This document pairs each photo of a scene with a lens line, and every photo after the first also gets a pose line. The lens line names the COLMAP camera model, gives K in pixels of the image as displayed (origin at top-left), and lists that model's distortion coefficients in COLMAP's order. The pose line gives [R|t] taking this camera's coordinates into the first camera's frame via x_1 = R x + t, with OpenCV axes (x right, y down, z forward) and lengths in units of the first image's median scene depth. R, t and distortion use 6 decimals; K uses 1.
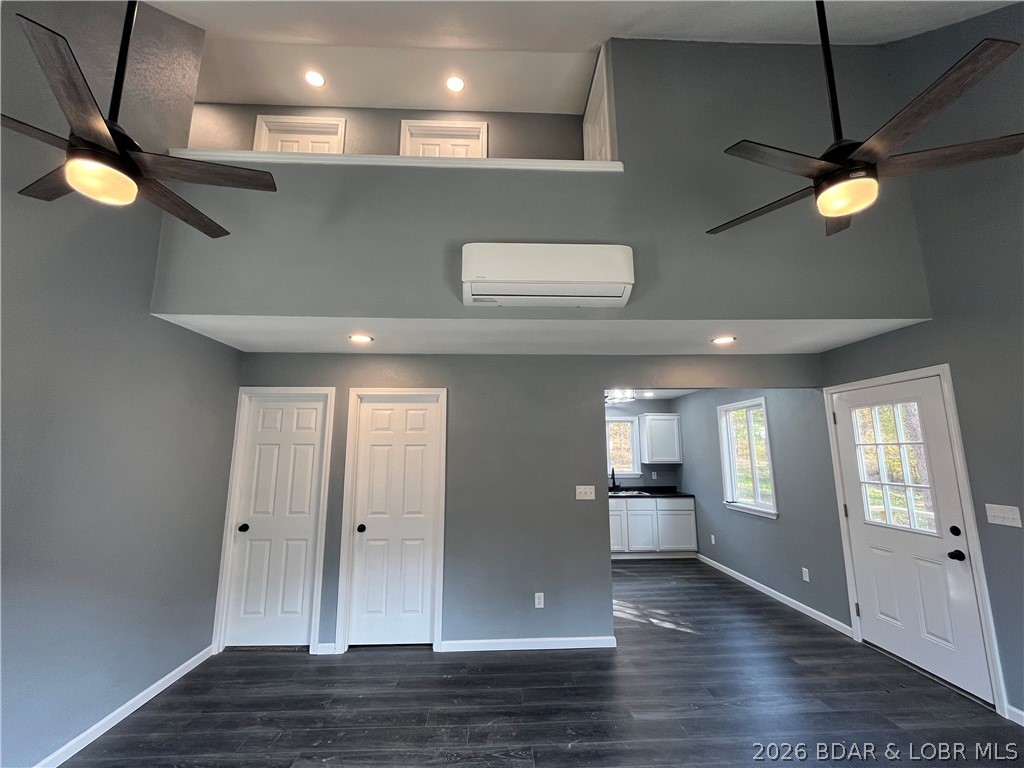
lens RADIAL K [[409.6, 0, 512.3], [0, 409.6, 385.5], [0, 0, 1]] dist [-0.010269, 0.000609]
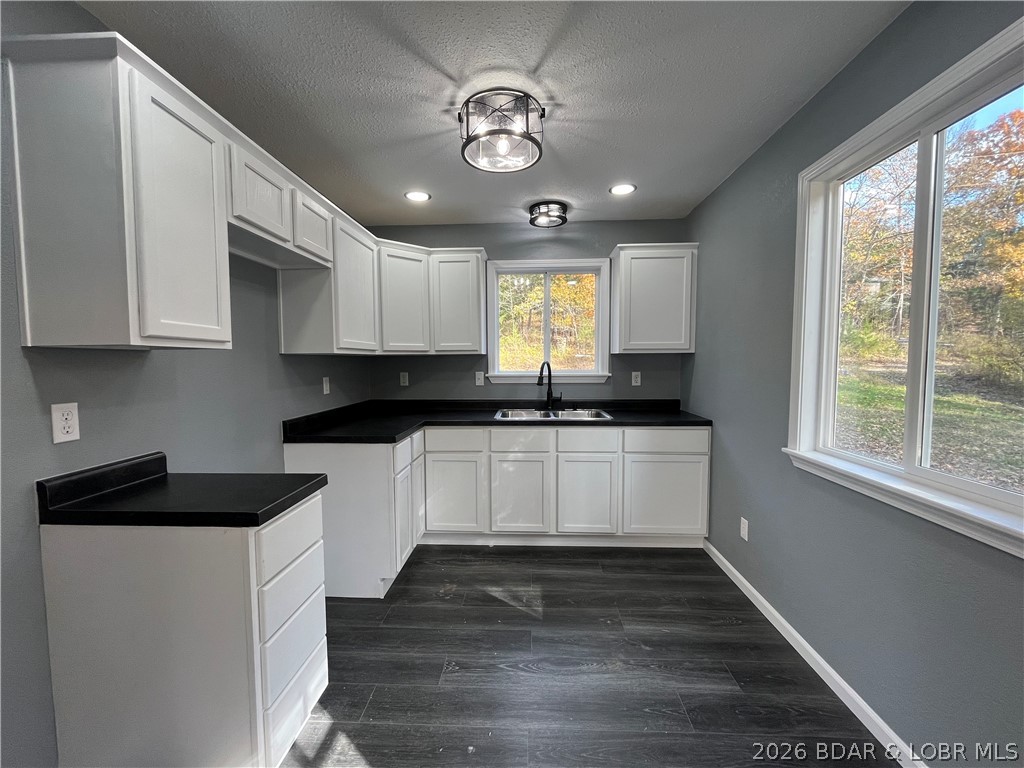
lens RADIAL K [[409.6, 0, 512.3], [0, 409.6, 385.5], [0, 0, 1]] dist [-0.010269, 0.000609]
pose [[0.996029, 0.002021, -0.089007, 0.274951], [0.018201, 0.974004, 0.225799, 0.128772], [0.087150, -0.226522, 0.970099, 0.571138]]
